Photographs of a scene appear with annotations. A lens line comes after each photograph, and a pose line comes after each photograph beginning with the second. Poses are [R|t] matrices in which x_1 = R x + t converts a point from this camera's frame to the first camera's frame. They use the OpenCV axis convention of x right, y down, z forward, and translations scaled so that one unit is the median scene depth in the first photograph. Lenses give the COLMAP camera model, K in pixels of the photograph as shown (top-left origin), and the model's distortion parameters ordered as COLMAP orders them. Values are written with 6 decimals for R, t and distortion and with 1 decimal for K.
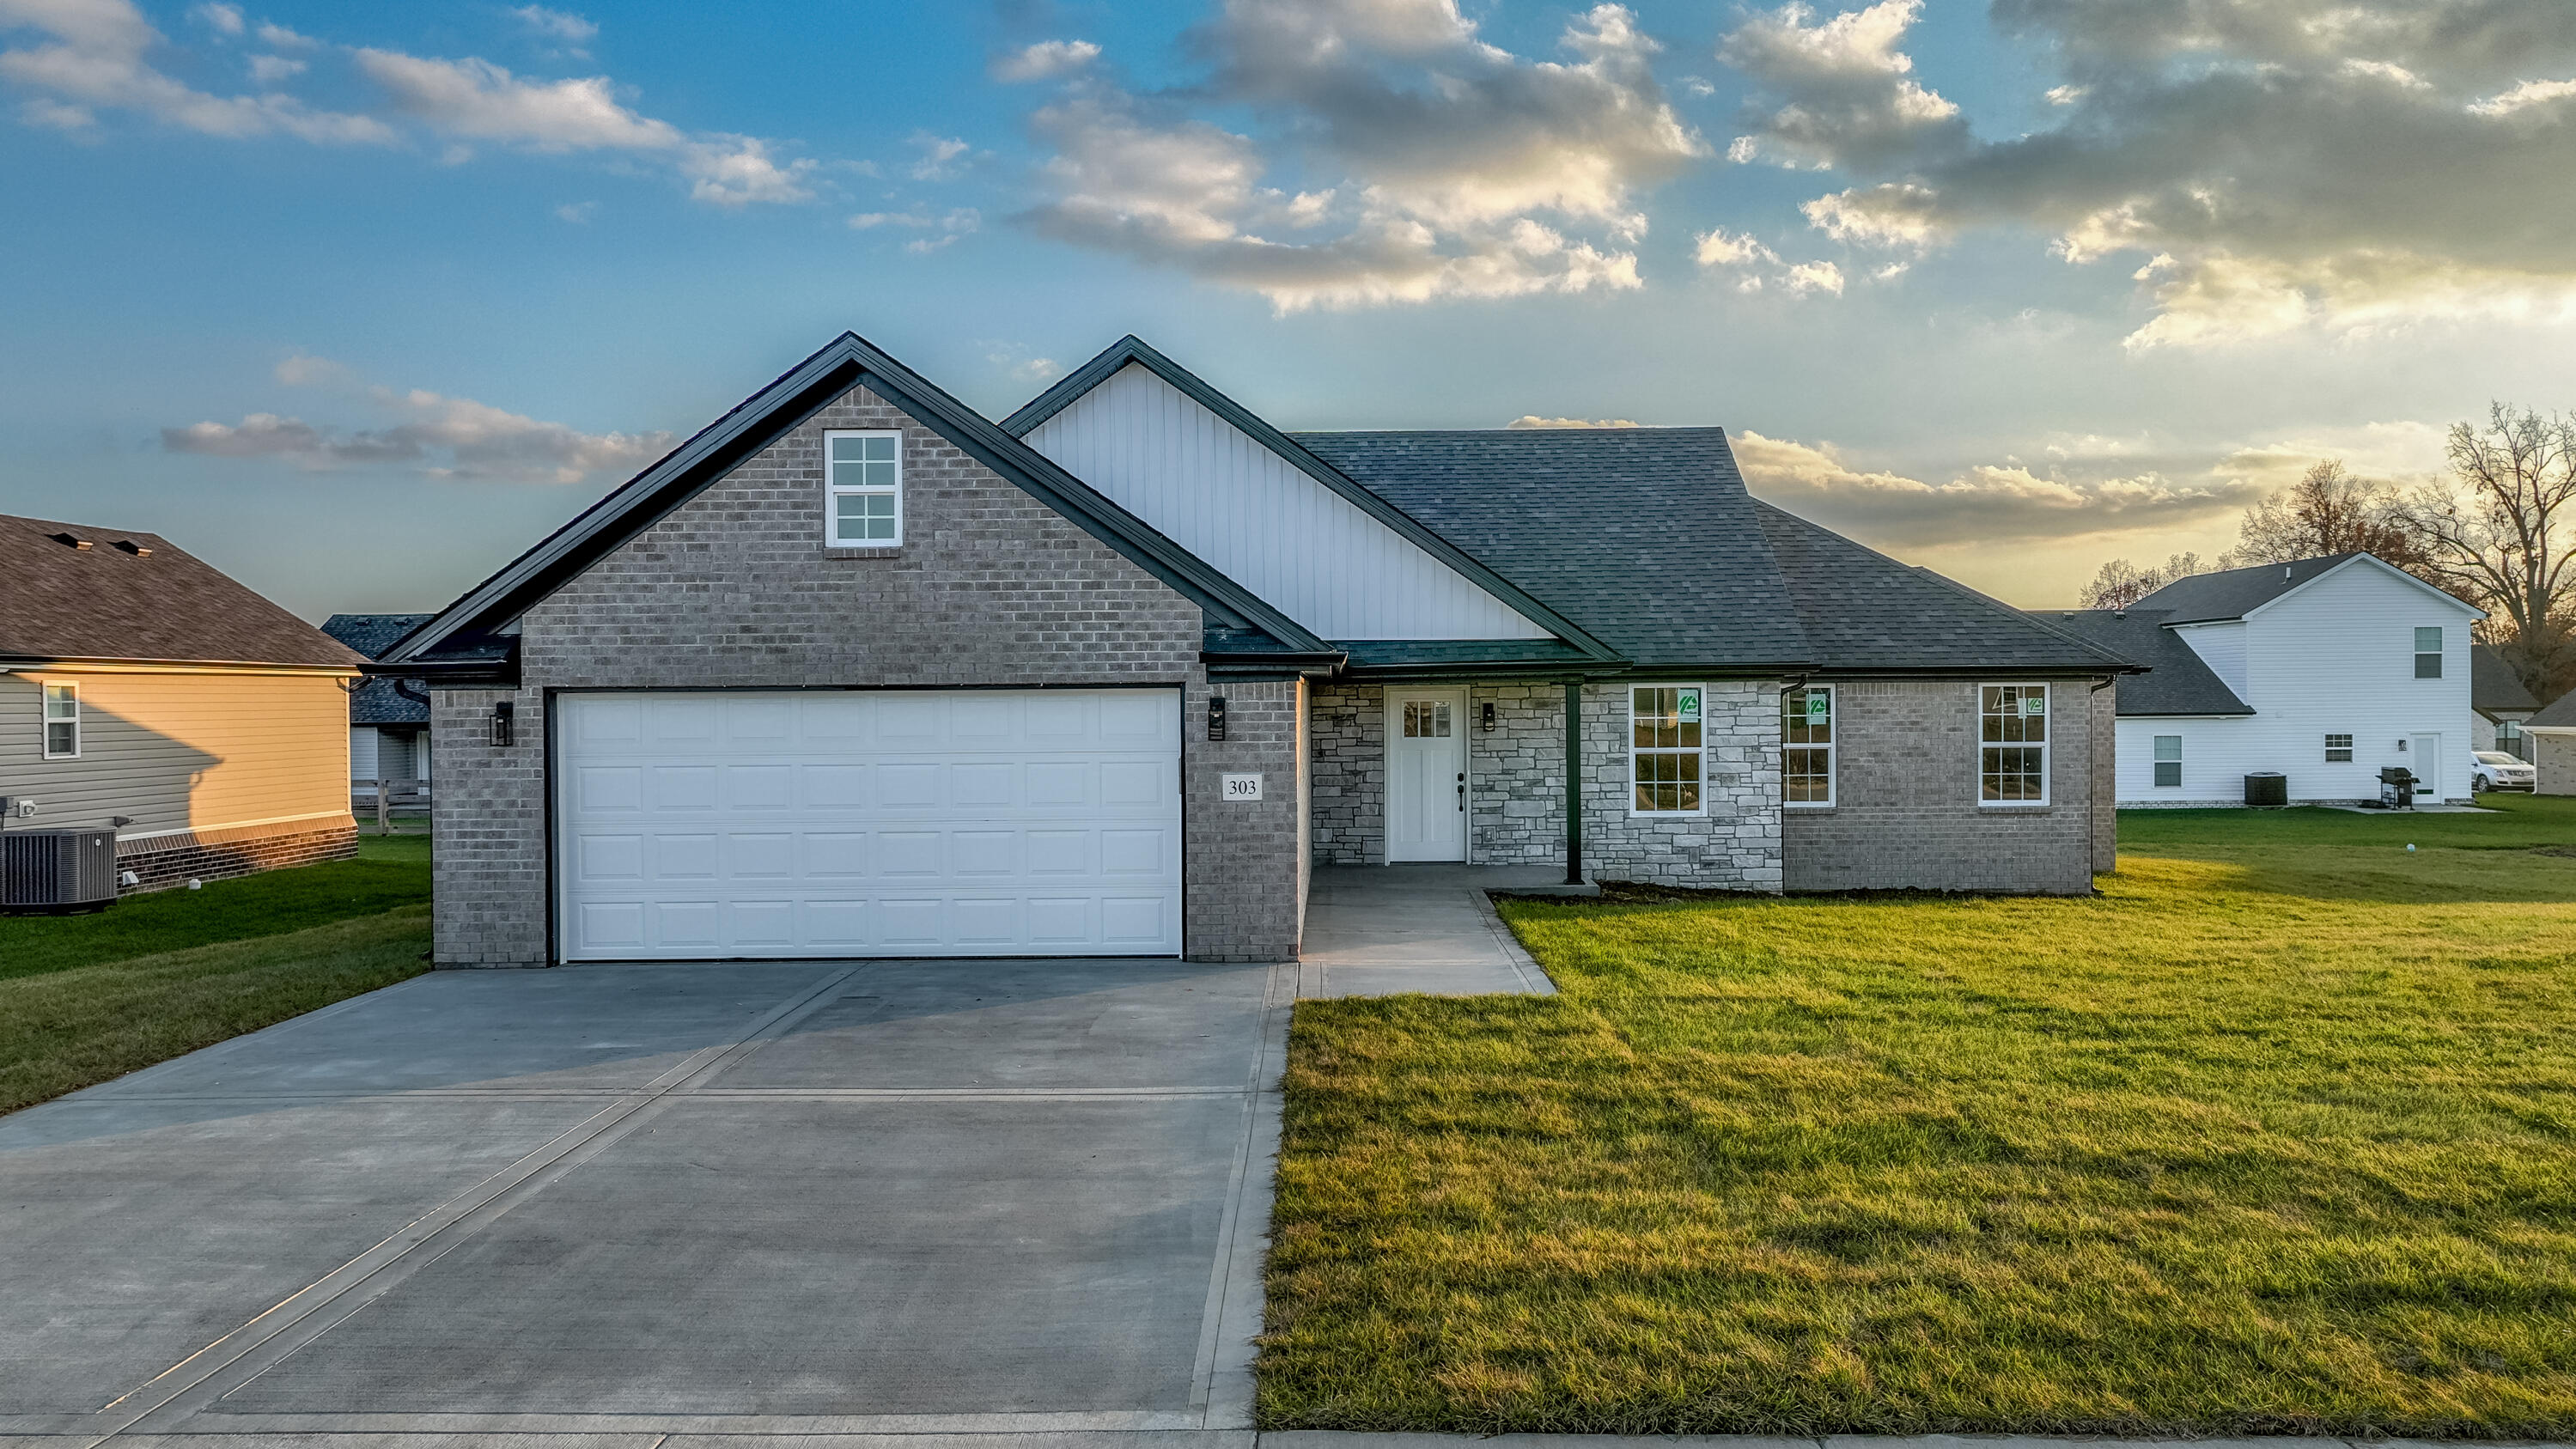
lens RADIAL K [[1886.5, 0, 1330.1], [0, 1886.5, 729.2], [0, 0, 1]] dist [0.001862, 0.001262]
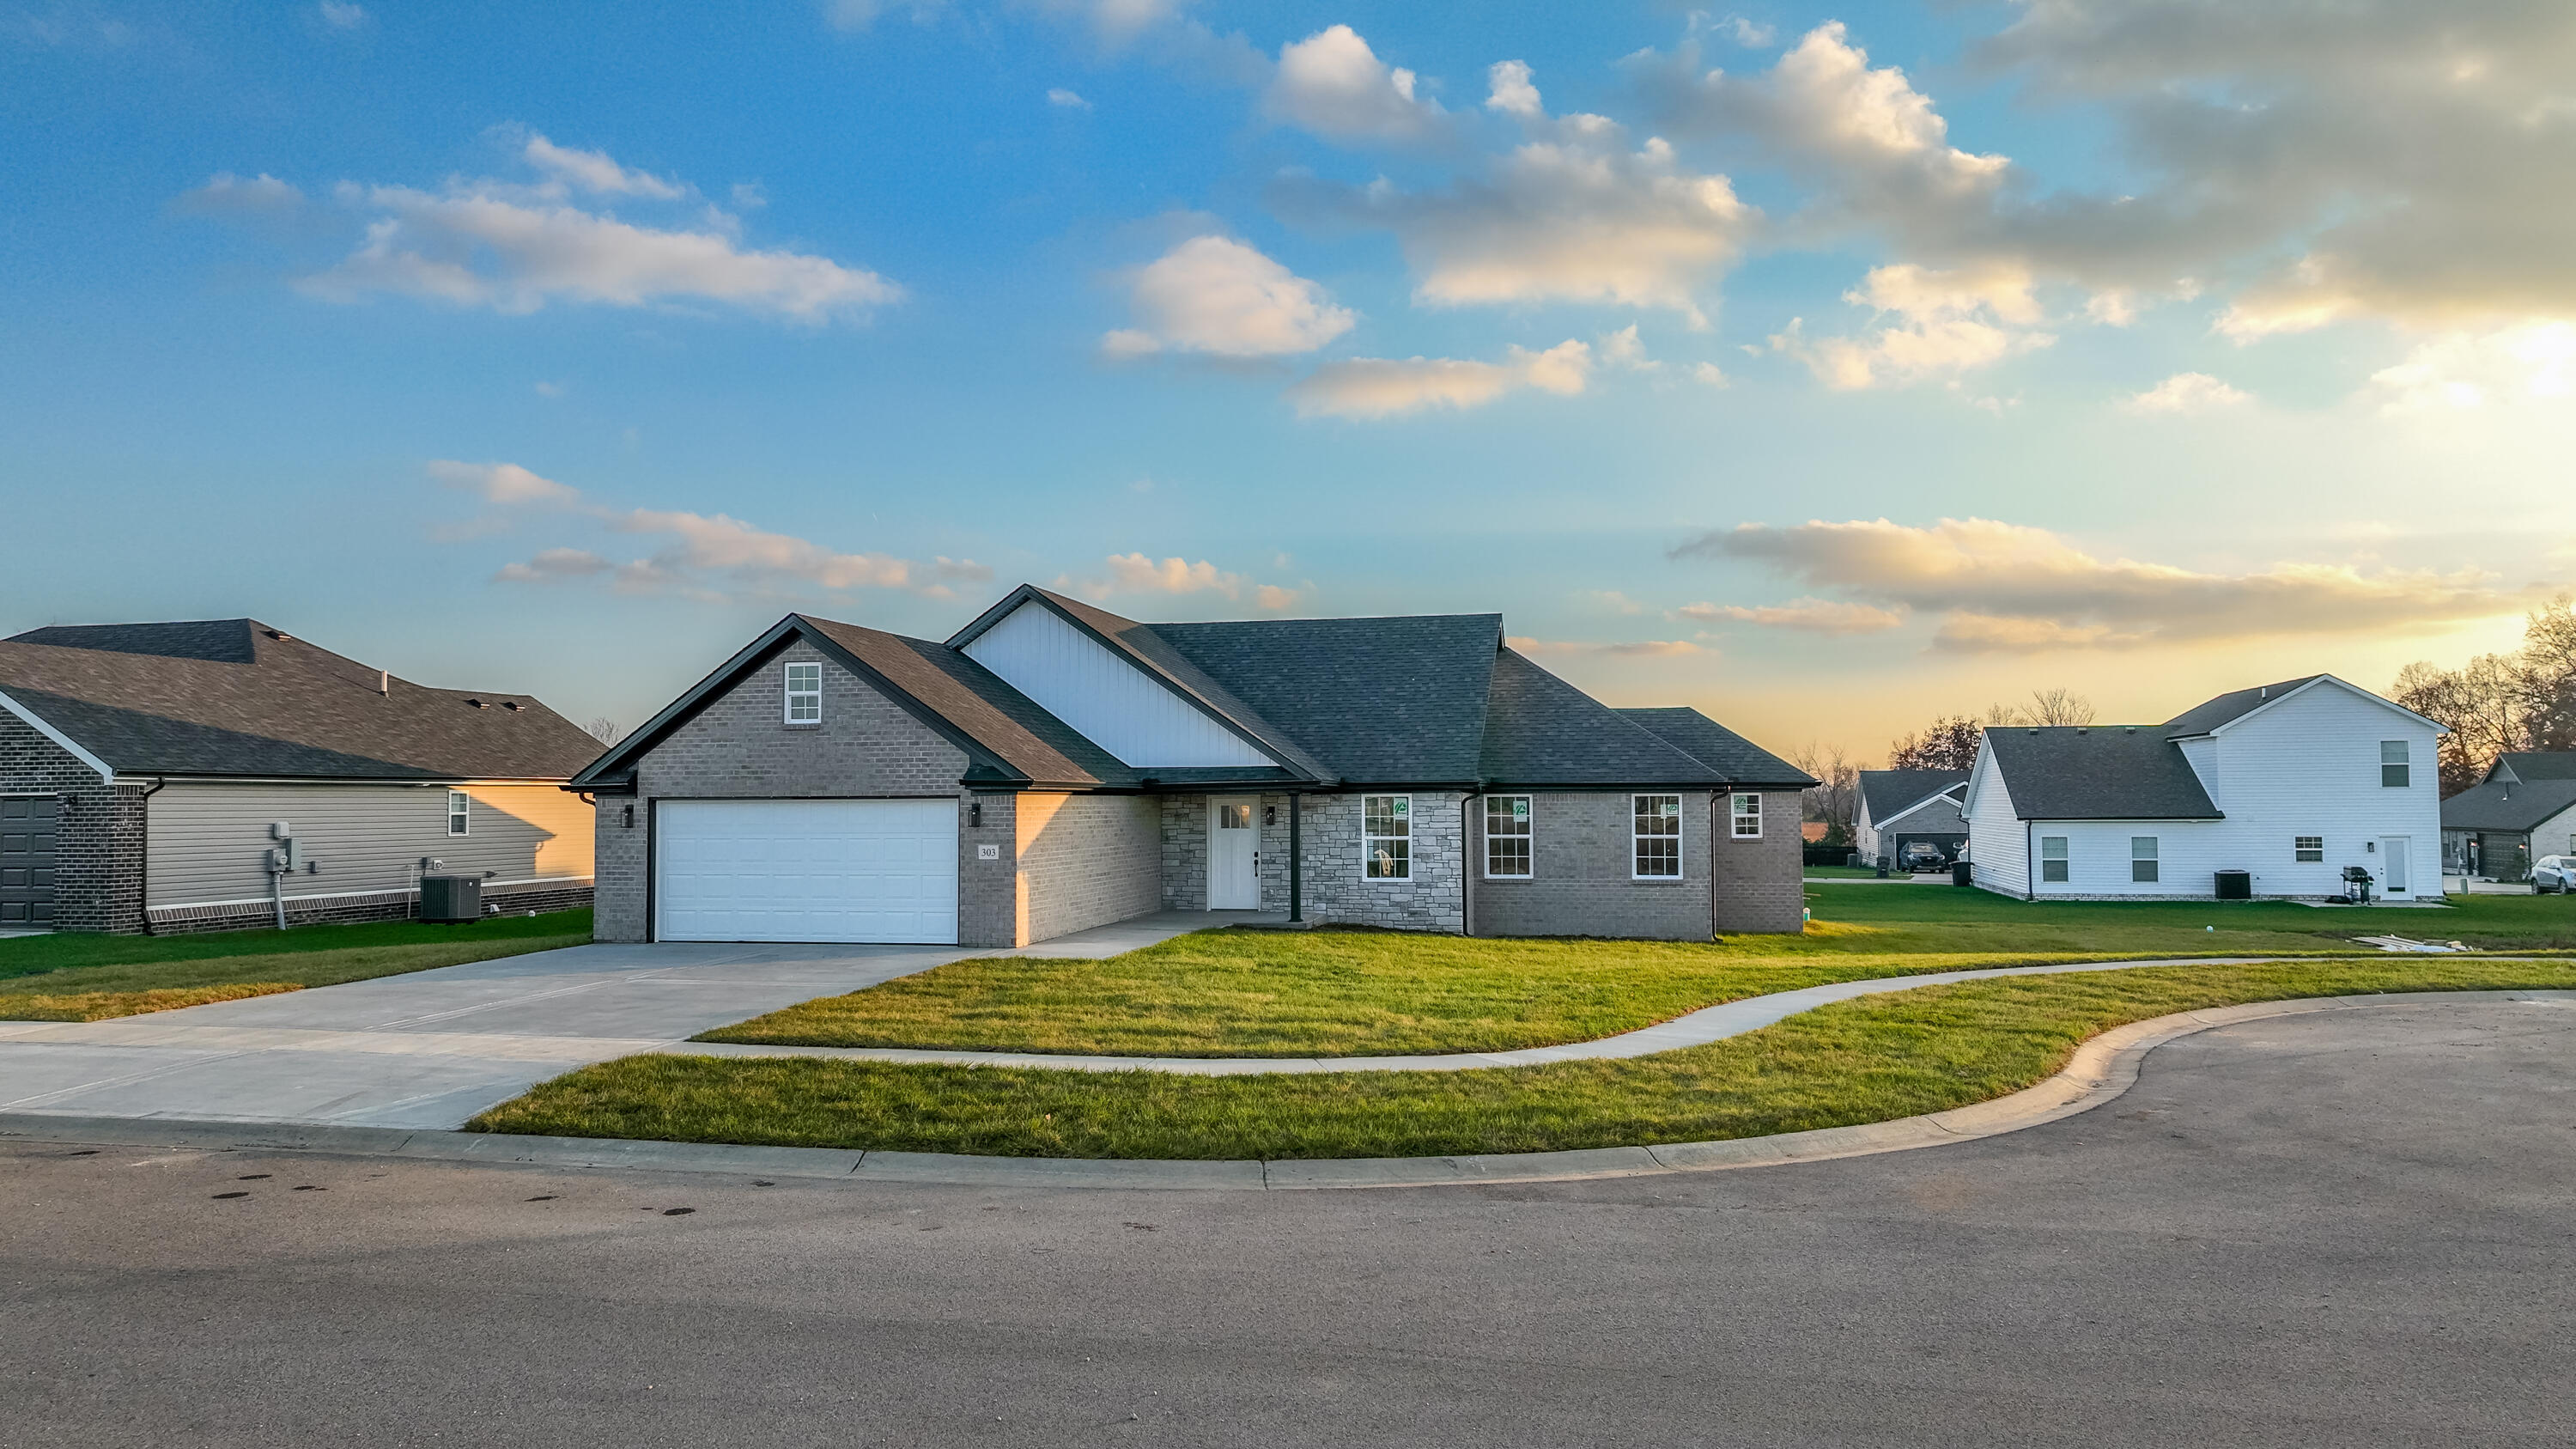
lens RADIAL K [[1811.2, 0, 1288.0], [0, 1811.2, 724.5], [0, 0, 1]] dist [0.004542, 0.002410]
pose [[0.978373, -0.005460, -0.206776, 0.402585], [-0.006411, 0.998371, -0.056695, 0.003056], [0.206749, 0.056794, 0.976744, -0.450932]]
